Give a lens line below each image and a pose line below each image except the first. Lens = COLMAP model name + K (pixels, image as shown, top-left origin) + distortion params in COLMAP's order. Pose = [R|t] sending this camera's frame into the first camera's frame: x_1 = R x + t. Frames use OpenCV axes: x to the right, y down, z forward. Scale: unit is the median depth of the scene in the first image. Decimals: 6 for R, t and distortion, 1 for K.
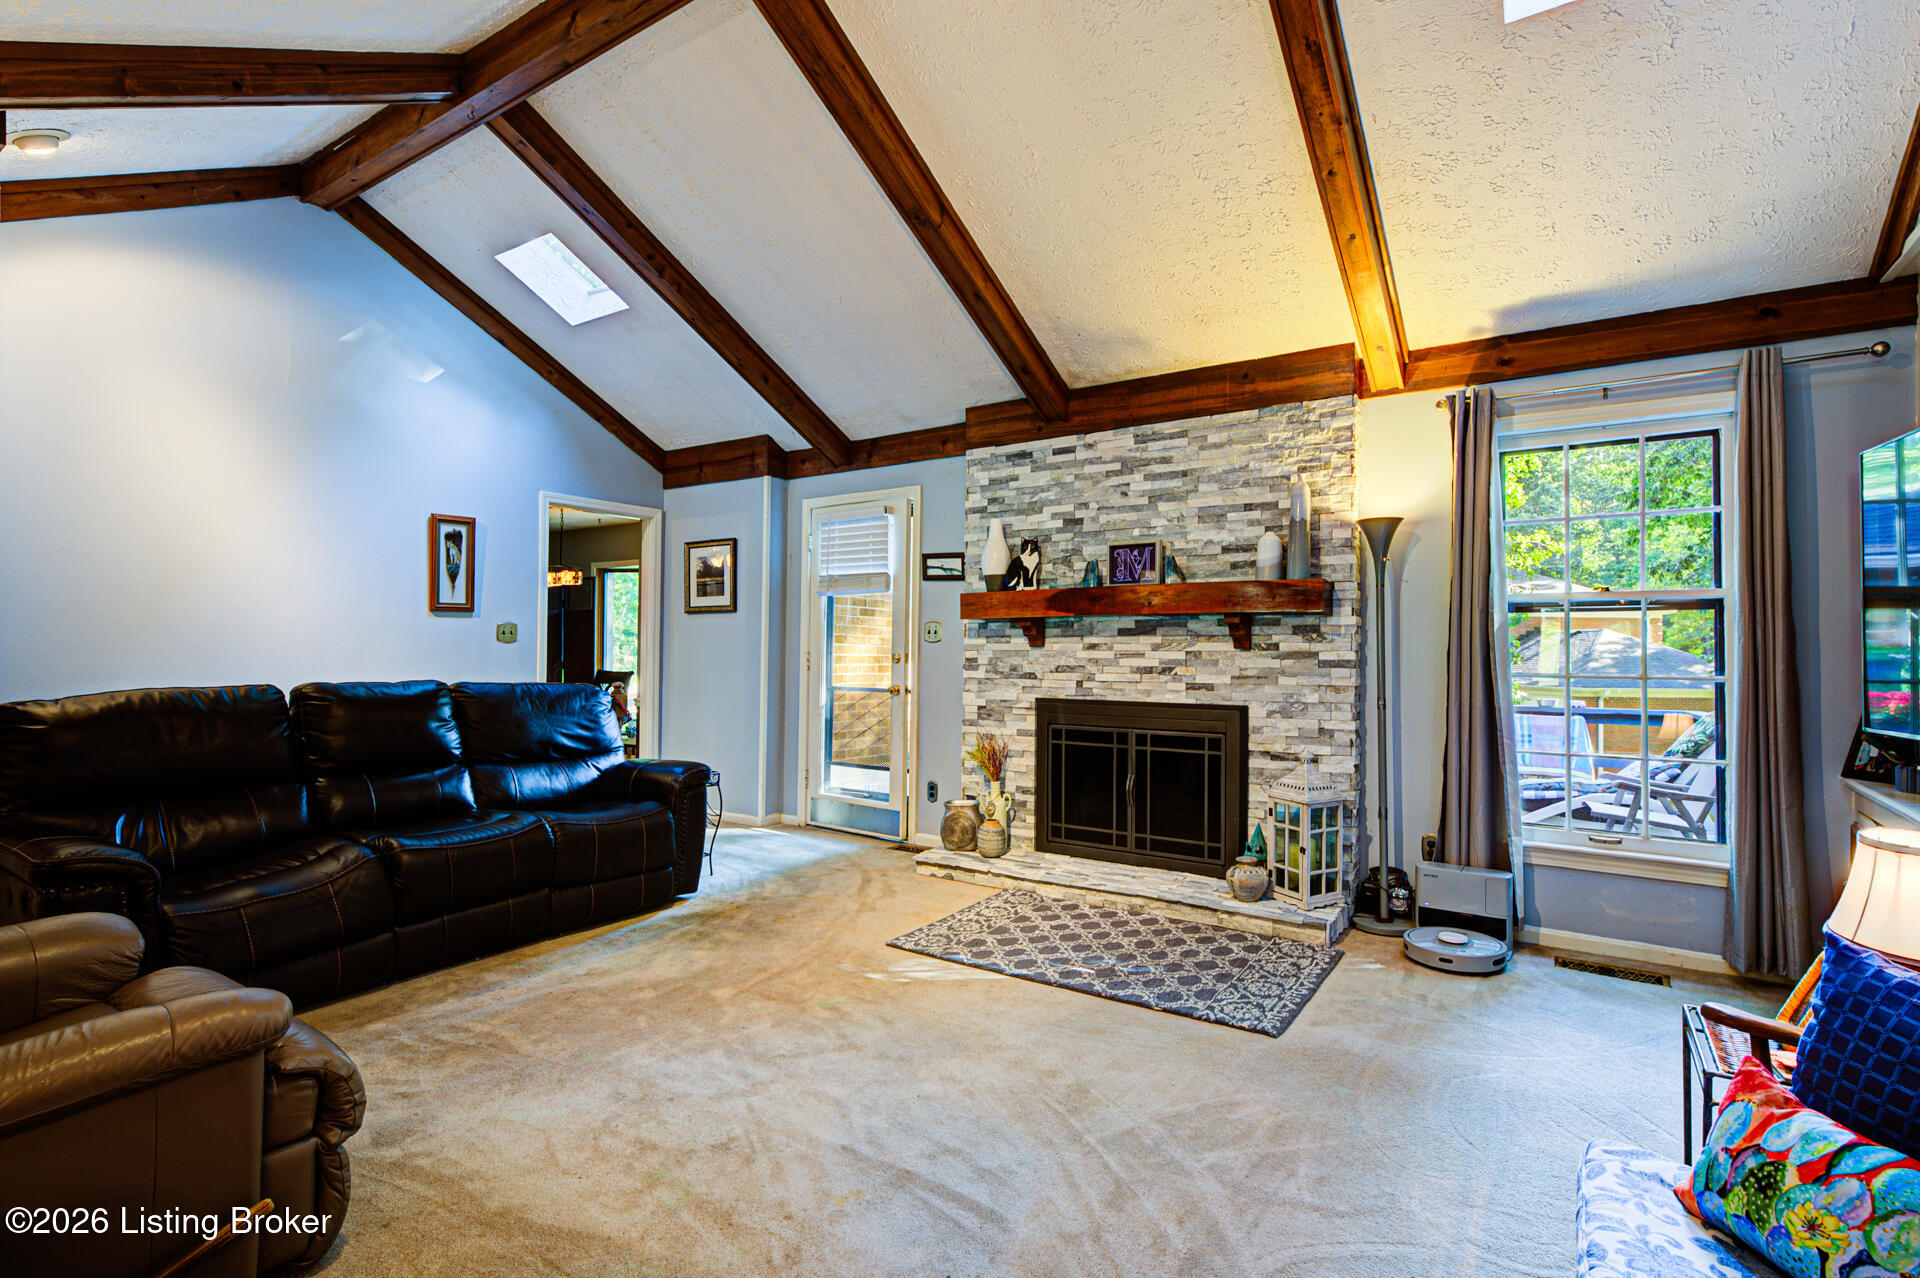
lens RADIAL K [[920.8, 0, 957.2], [0, 920.8, 633.2], [0, 0, 1]] dist [0.000483, 0.002048]
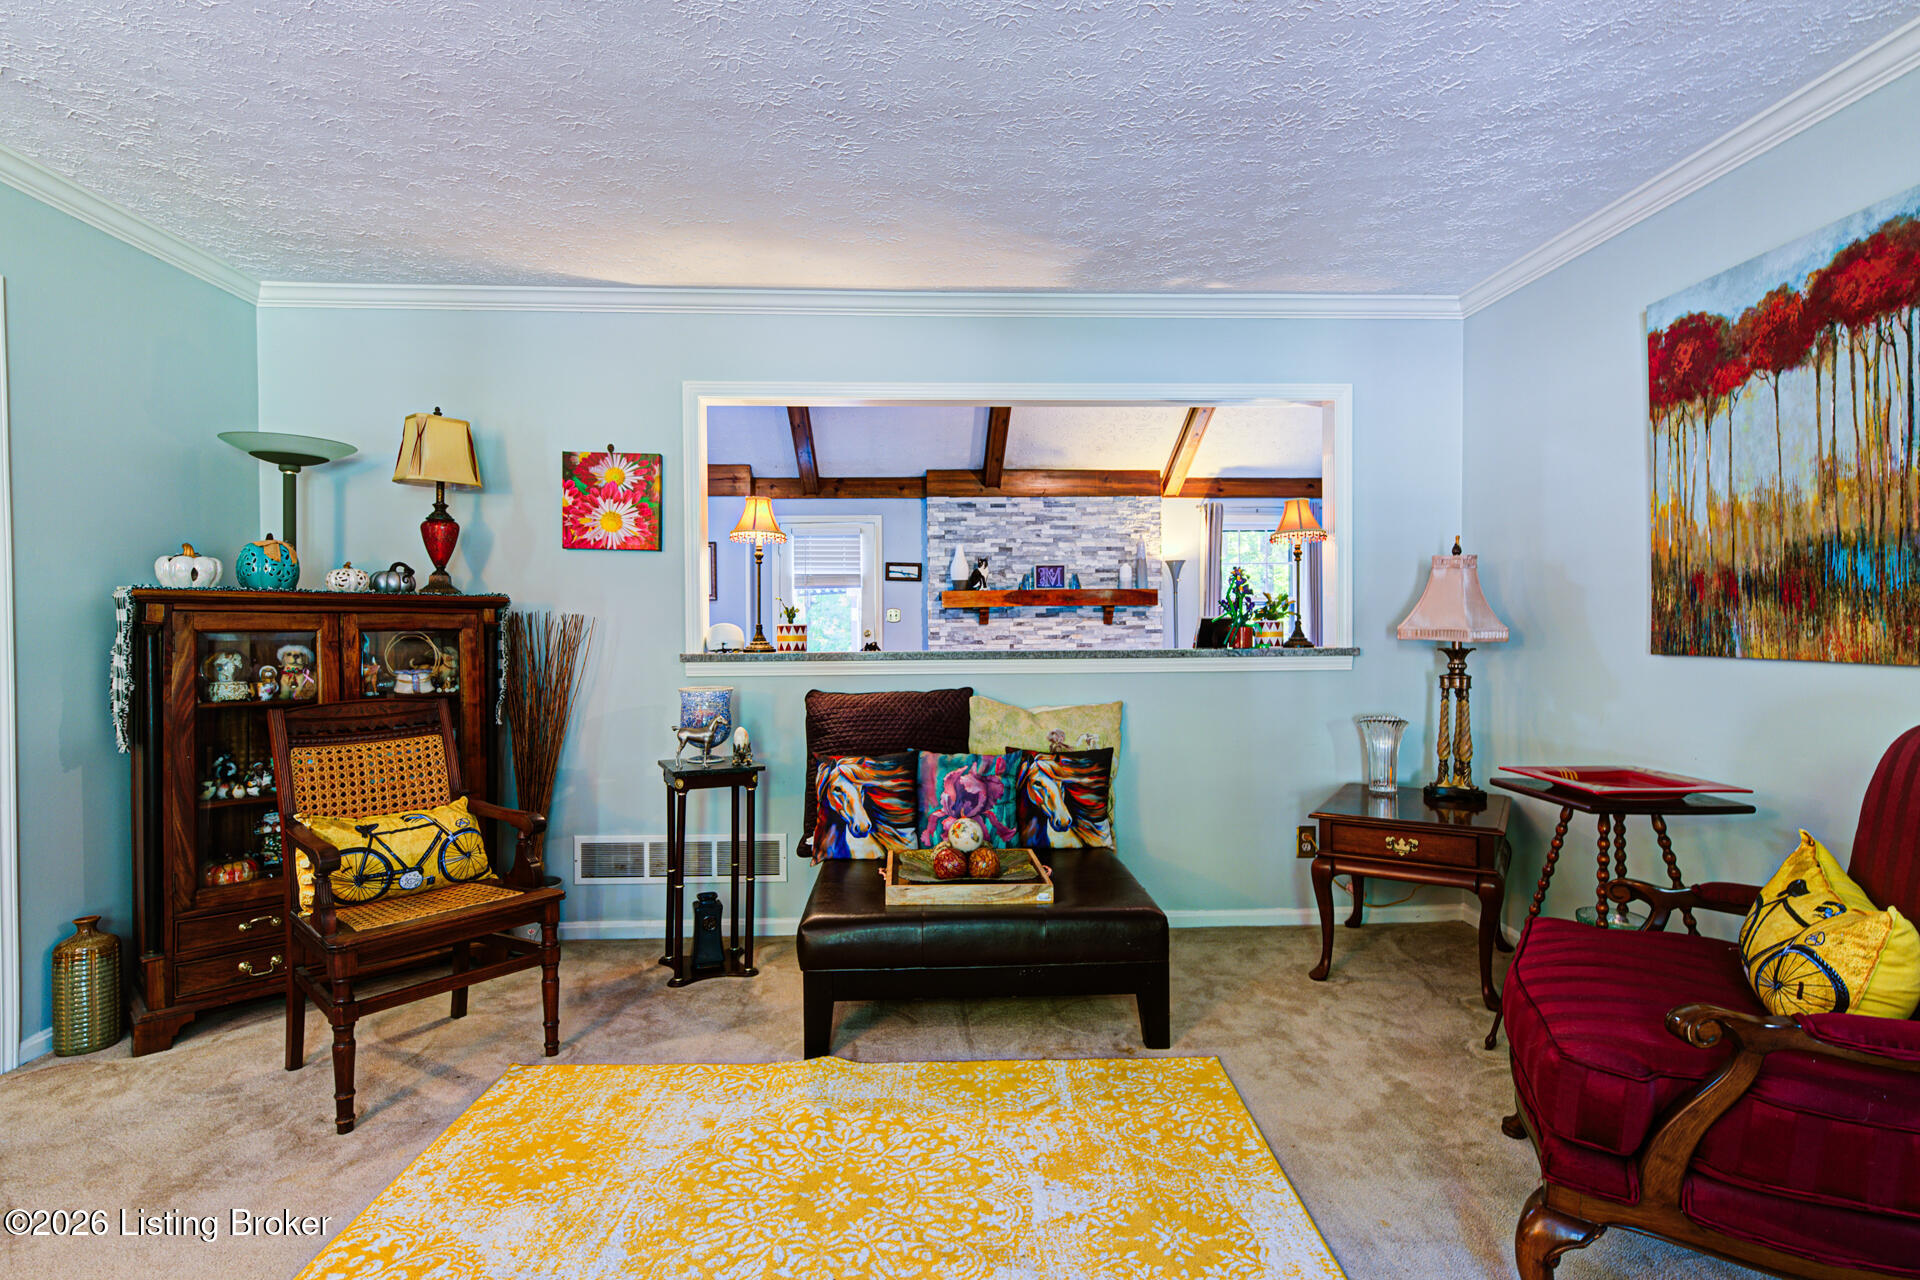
lens RADIAL K [[967.4, 0, 958.9], [0, 967.4, 639.6], [0, 0, 1]] dist [0.003897, 0.002366]
pose [[0.800123, -0.020232, 0.599495, -1.159176], [0.001114, 0.999479, 0.032244, -0.016426], [-0.599835, -0.025131, 0.799729, -0.414684]]
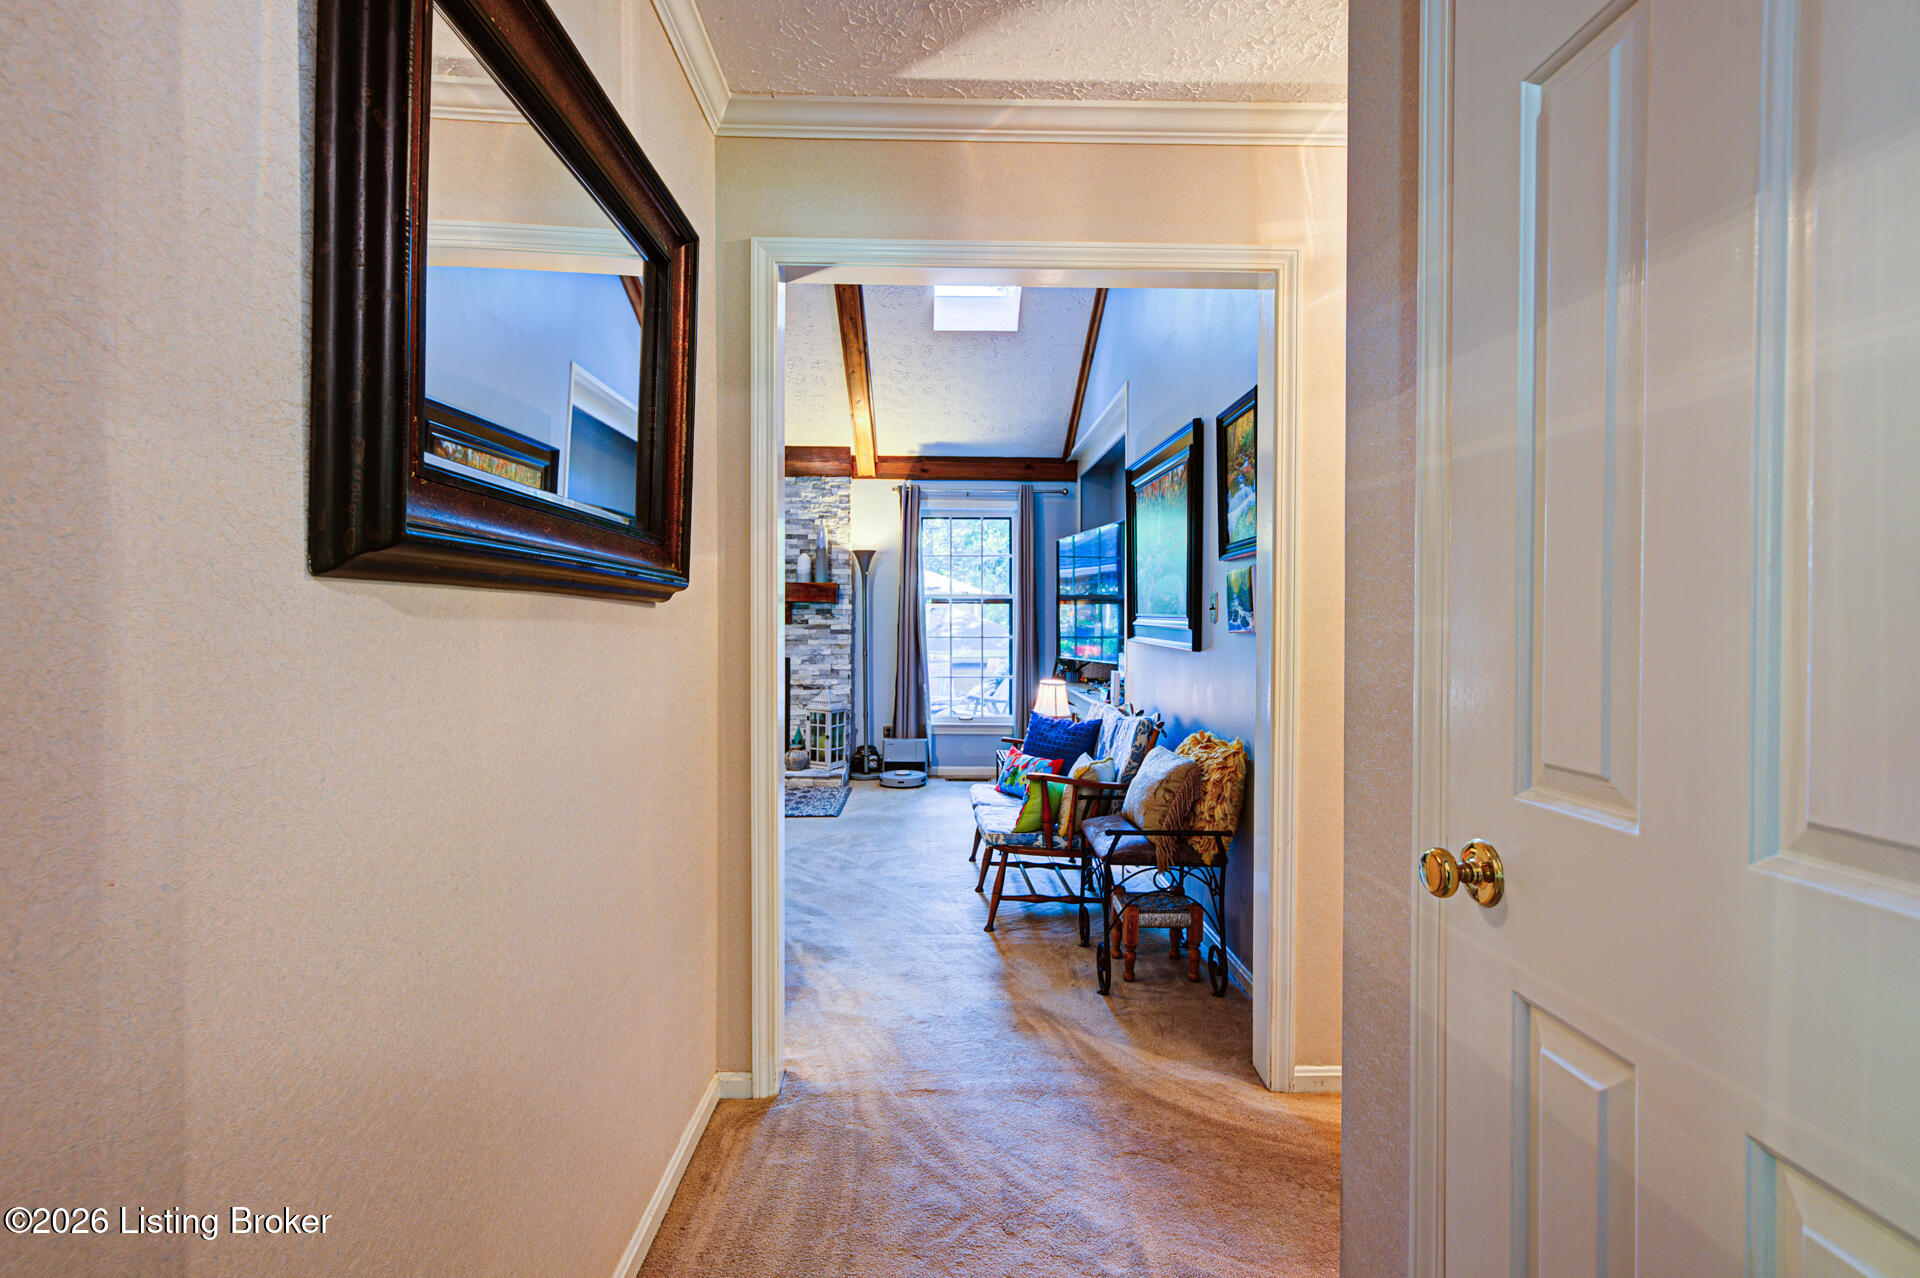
lens RADIAL K [[920.8, 0, 962.2], [0, 920.8, 628.7], [0, 0, 1]] dist [0.000483, 0.002048]
pose [[0.808462, -0.006842, 0.588508, -0.415486], [-0.006582, 0.999765, 0.020666, -0.009480], [-0.588511, -0.020581, 0.808227, -0.526187]]
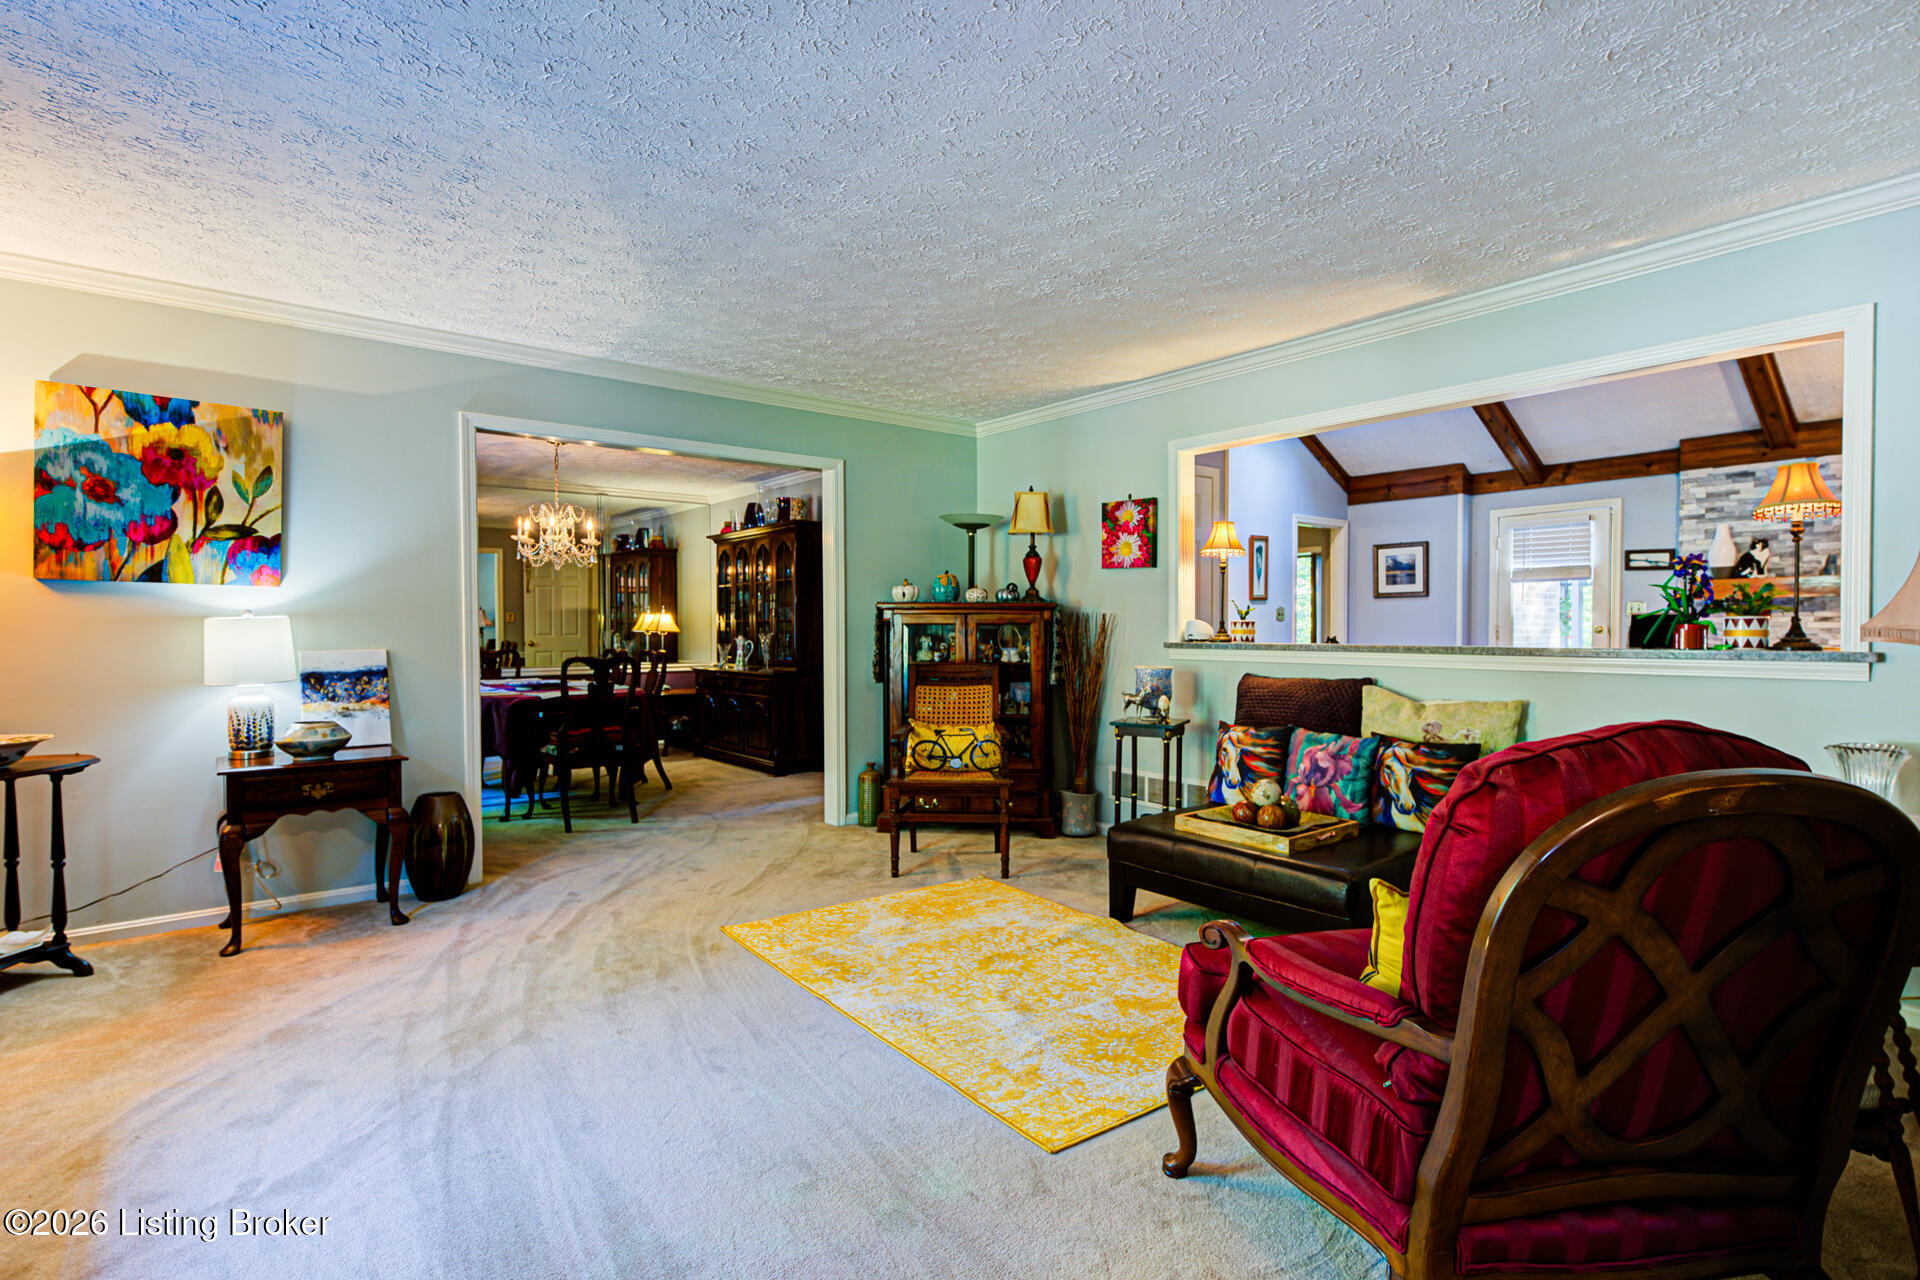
lens RADIAL K [[920.8, 0, 956.4], [0, 920.8, 640.3], [0, 0, 1]] dist [0.000483, 0.002048]
pose [[0.955535, -0.004531, -0.294844, -0.747183], [0.014692, 0.999372, 0.032257, -0.018151], [0.294512, -0.035155, 0.955001, -0.725404]]
